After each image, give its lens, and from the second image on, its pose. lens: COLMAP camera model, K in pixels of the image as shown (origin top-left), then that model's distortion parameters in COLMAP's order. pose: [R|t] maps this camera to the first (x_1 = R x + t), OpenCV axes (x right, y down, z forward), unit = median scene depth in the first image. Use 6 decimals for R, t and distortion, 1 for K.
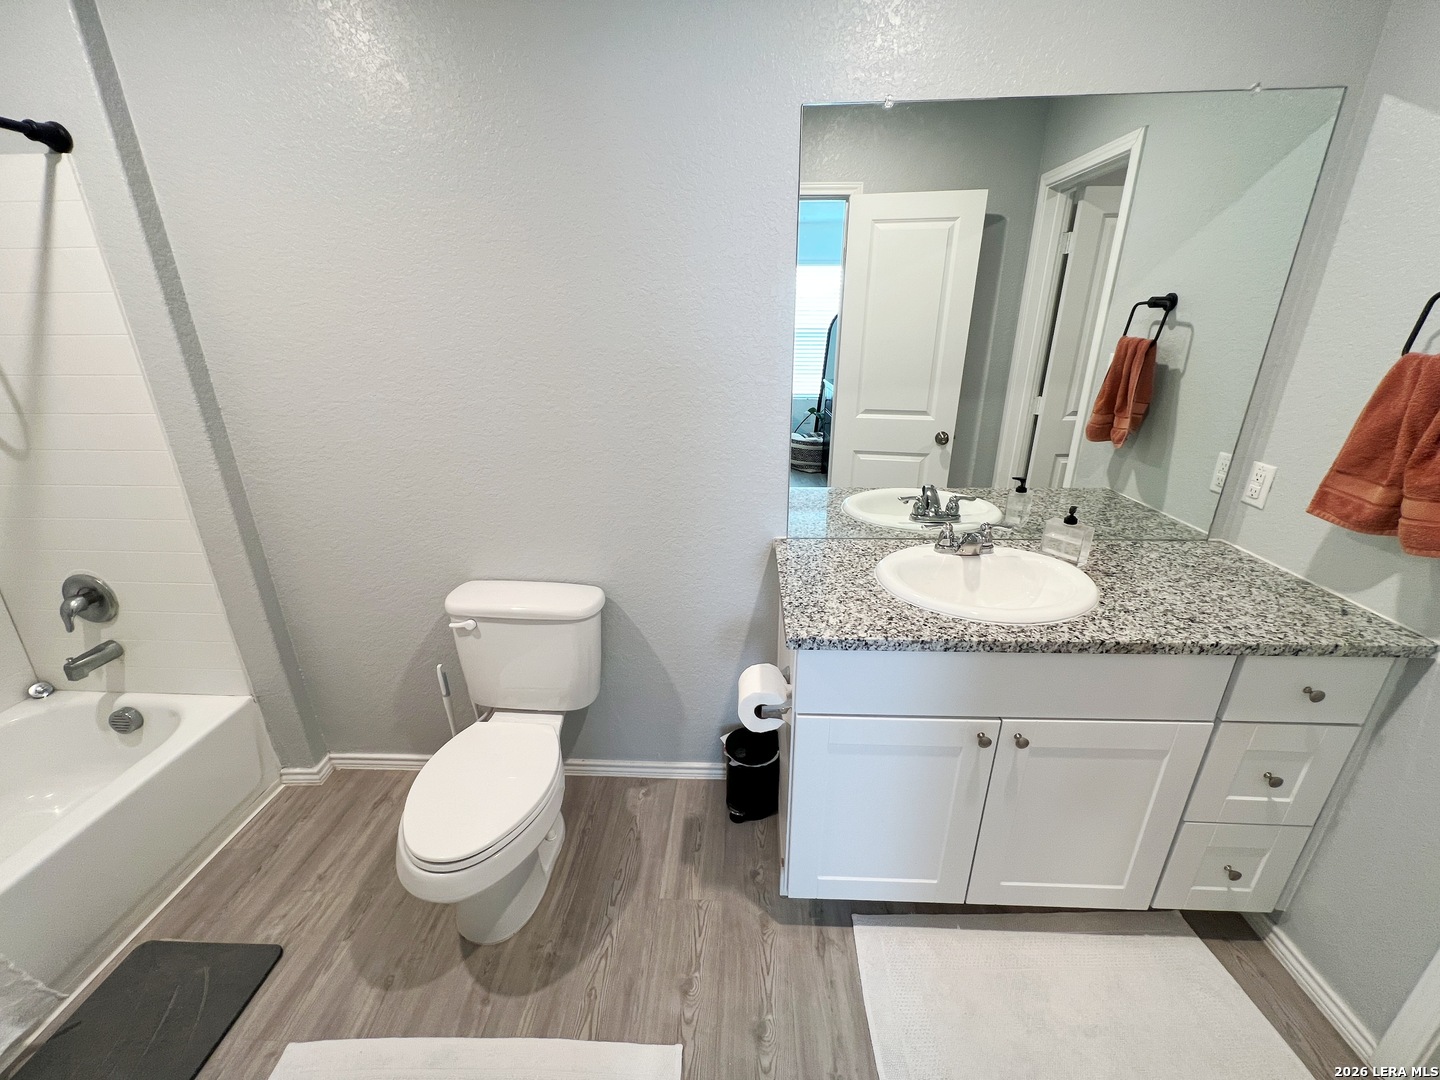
lens RADIAL K [[579.5, 0, 720.1], [0, 579.5, 543.3], [0, 0, 1]] dist [-0.002220, 0.000694]
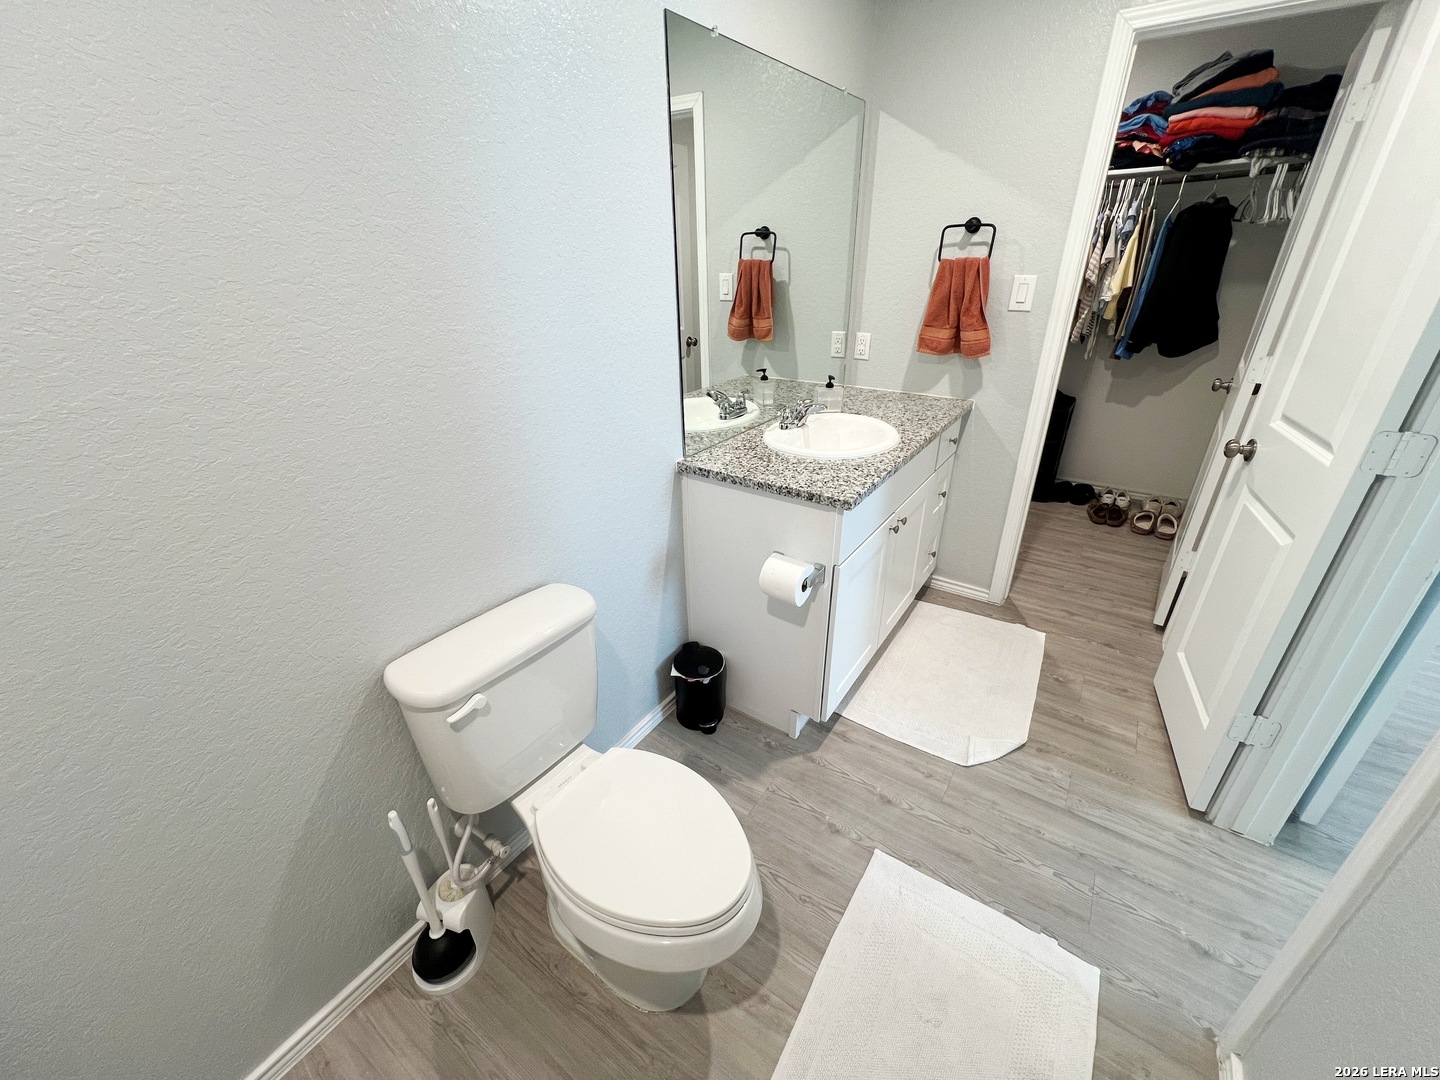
lens RADIAL K [[579.5, 0, 718.2], [0, 579.5, 543.7], [0, 0, 1]] dist [-0.002220, 0.000694]
pose [[0.527781, -0.380810, 0.759231, -0.734891], [0.318003, 0.917444, 0.239105, -0.102481], [-0.787605, 0.115243, 0.605308, 0.349922]]
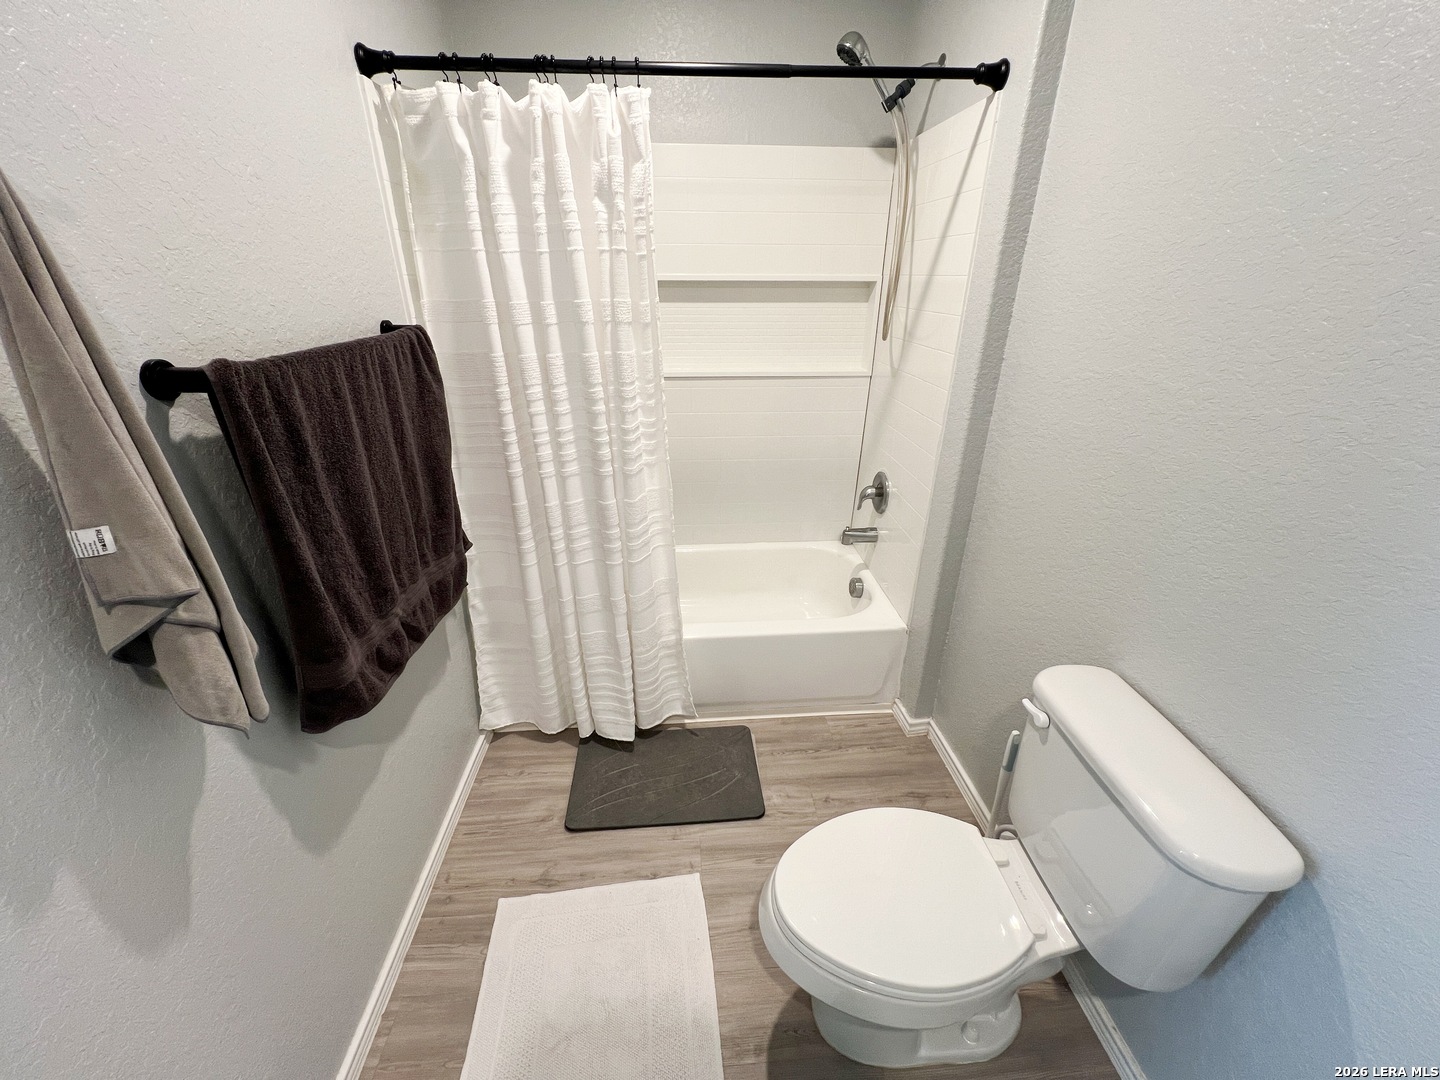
lens RADIAL K [[579.3, 0, 718.1], [0, 579.3, 539.4], [0, 0, 1]] dist [0.002112, -0.000173]
pose [[0.115412, 0.419160, -0.900547, 0.049787], [-0.358798, 0.862986, 0.355694, -0.149477], [0.926253, 0.282063, 0.249993, 0.423514]]
